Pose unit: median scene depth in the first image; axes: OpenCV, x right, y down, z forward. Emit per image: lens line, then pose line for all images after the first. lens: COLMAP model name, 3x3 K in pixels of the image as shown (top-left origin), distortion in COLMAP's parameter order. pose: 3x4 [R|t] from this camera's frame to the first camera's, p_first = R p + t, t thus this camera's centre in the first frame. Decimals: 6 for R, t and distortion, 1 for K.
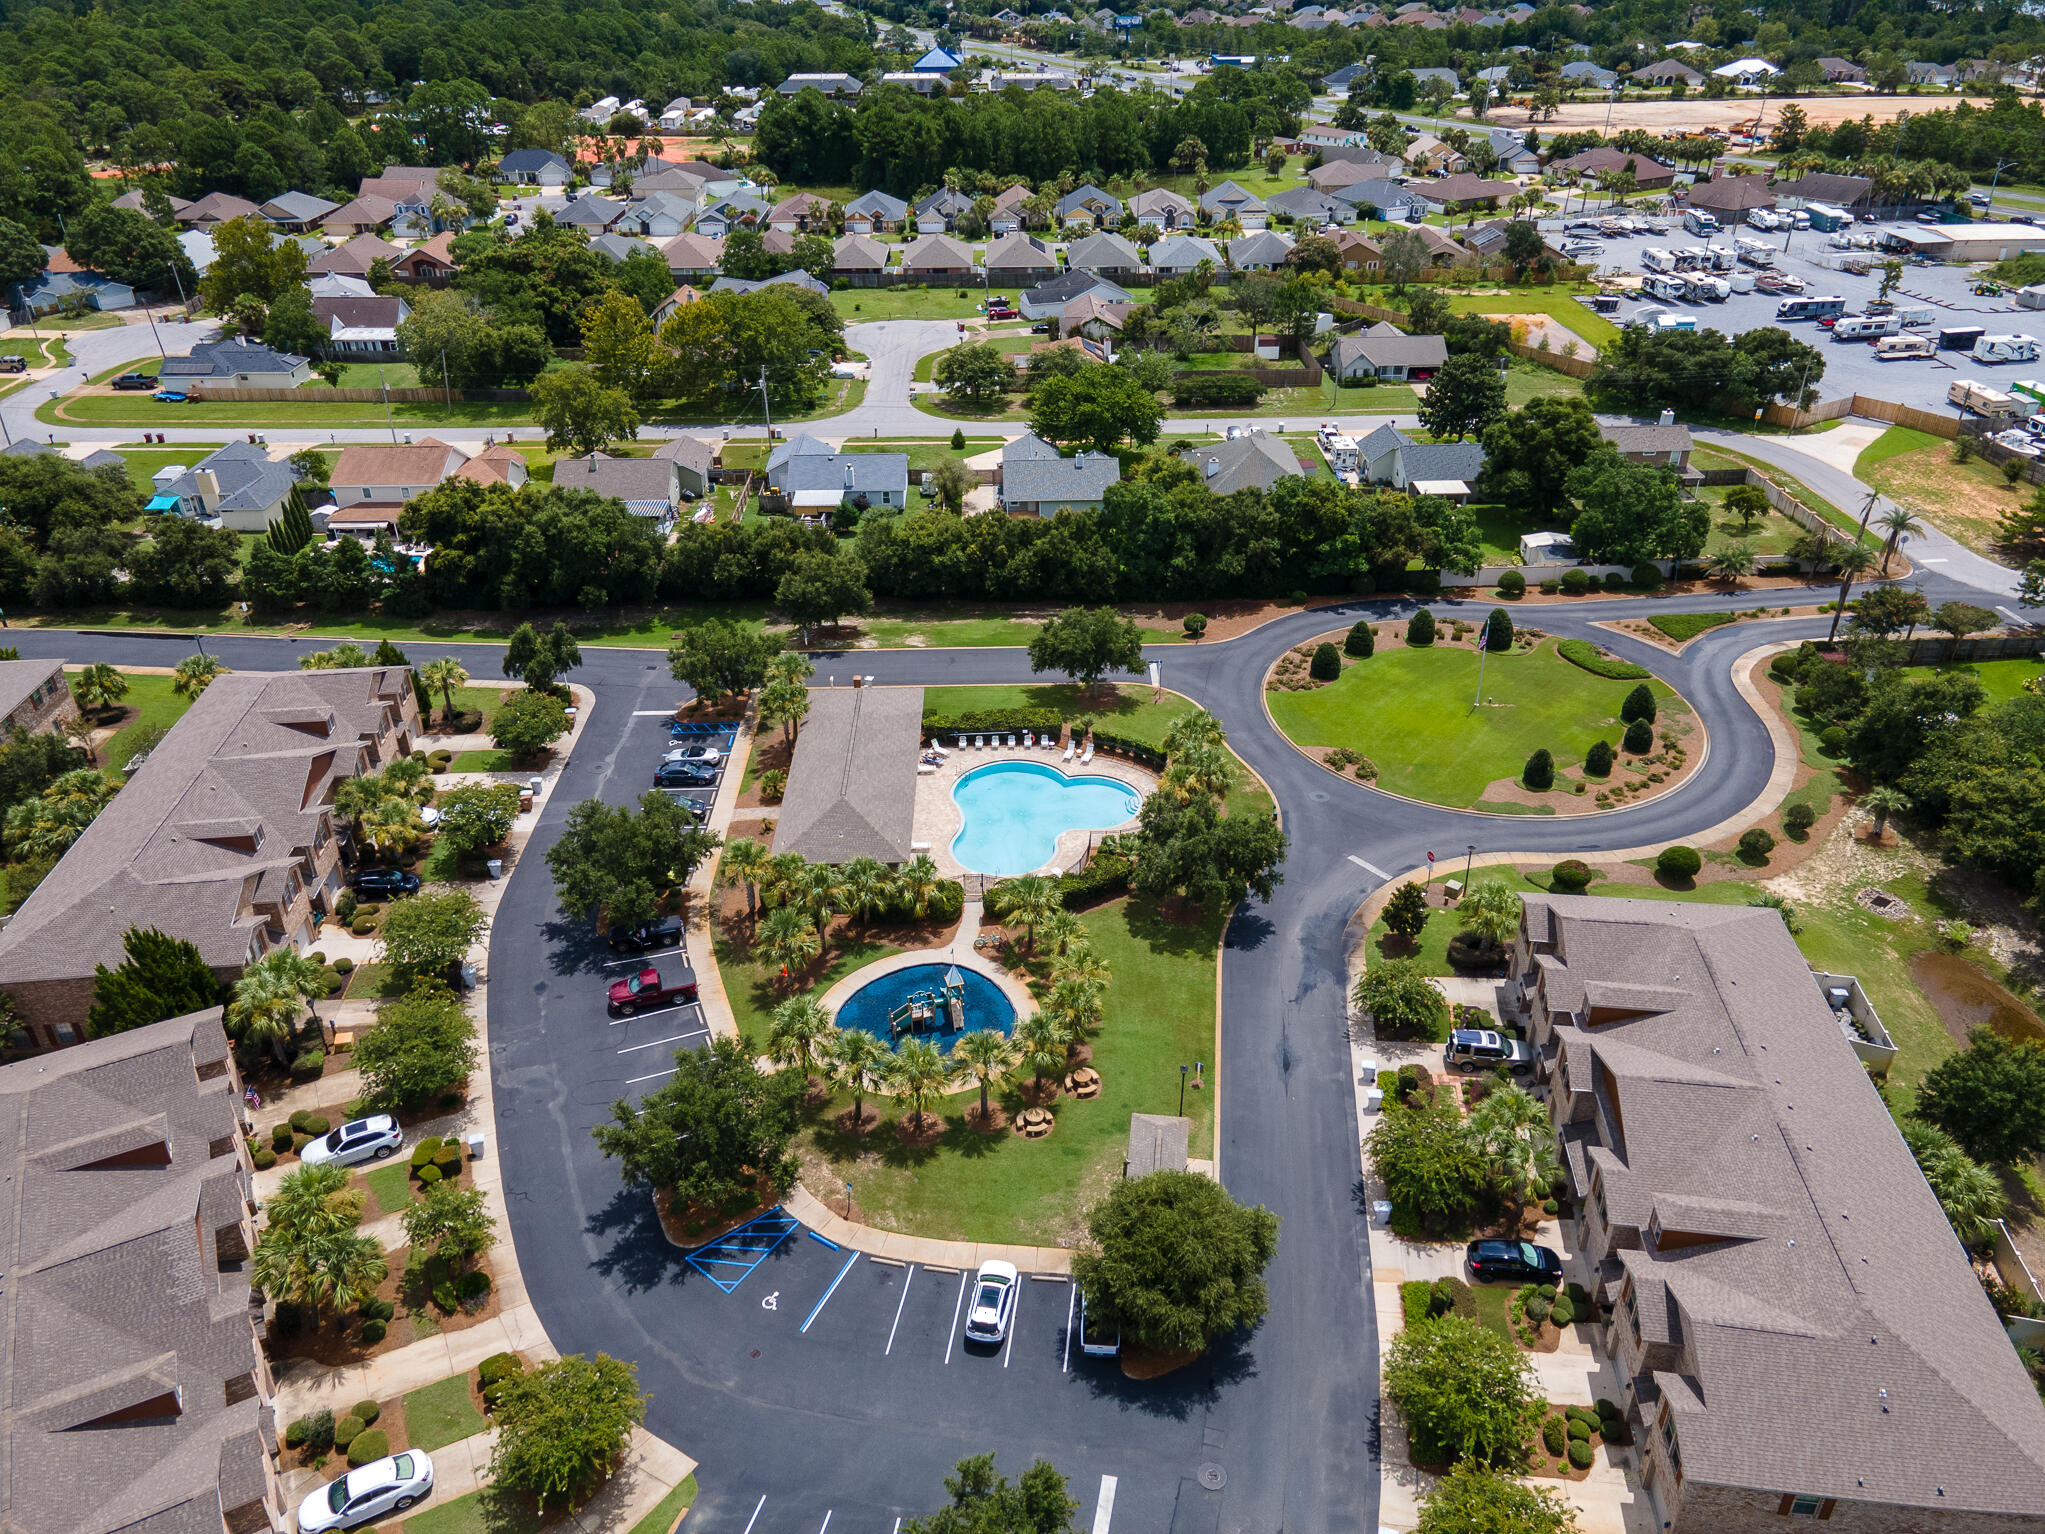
lens RADIAL K [[1477.2, 0, 1022.5], [0, 1477.2, 767.0], [0, 0, 1]] dist [0.040629, 0.003787]
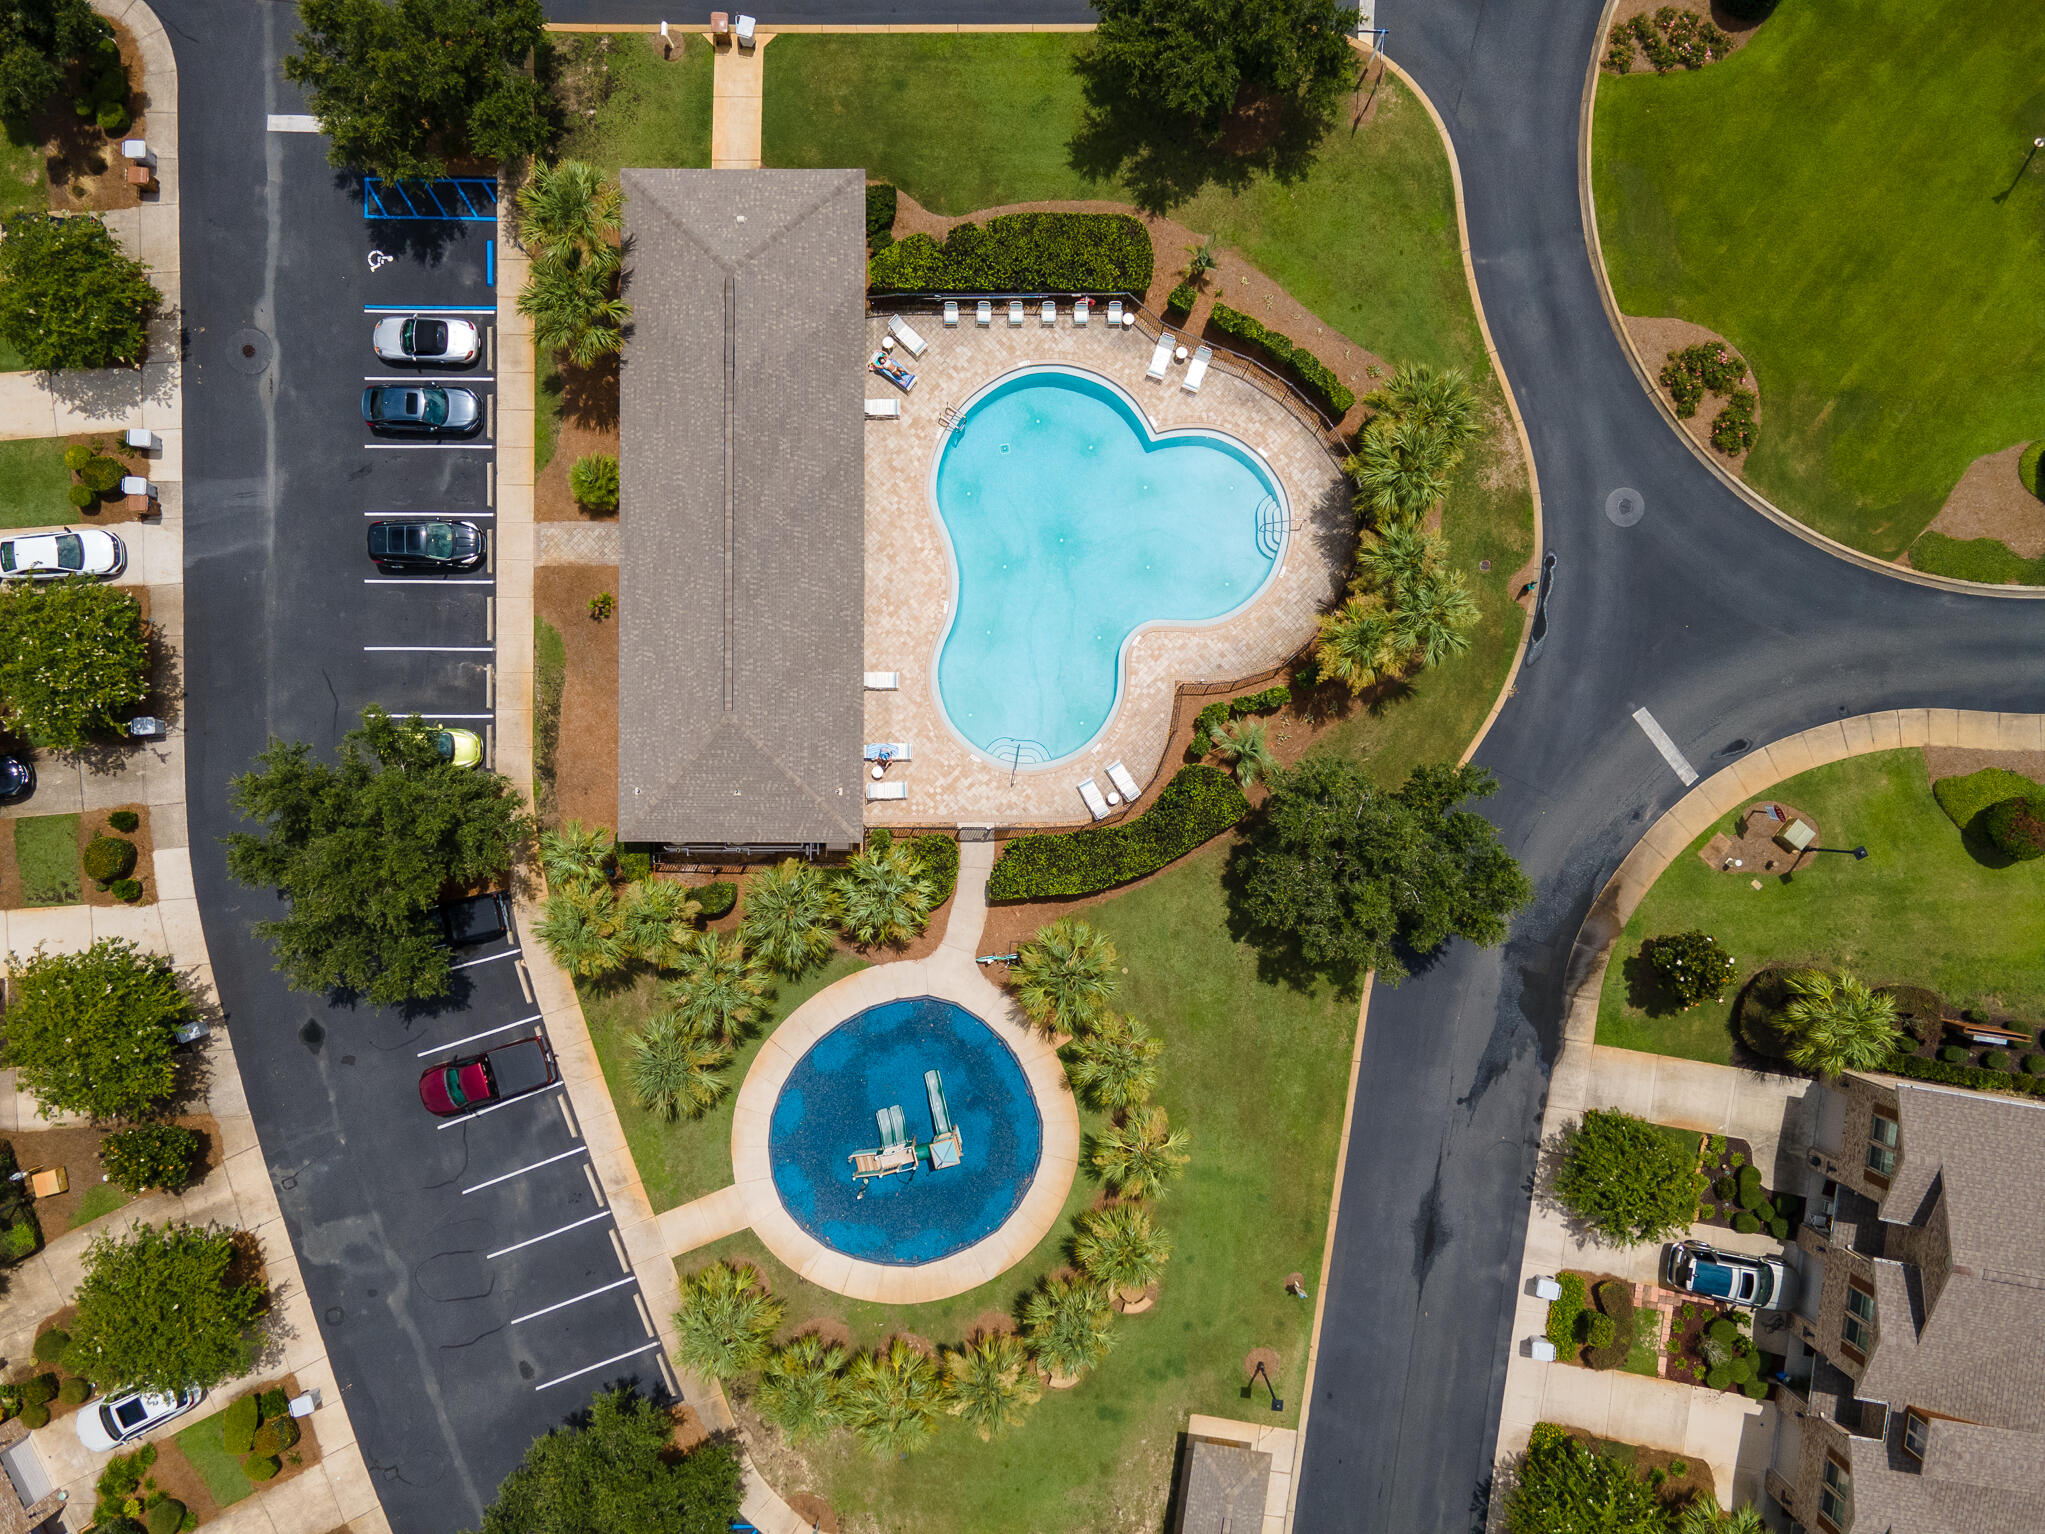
lens RADIAL K [[1477.2, 0, 1022.5], [0, 1477.2, 767.0], [0, 0, 1]] dist [0.040629, 0.003787]
pose [[0.999644, 0.023967, -0.011714, -0.007735], [-0.002012, 0.505606, 0.862762, -0.450729], [0.026600, -0.862432, 0.505474, 0.736888]]
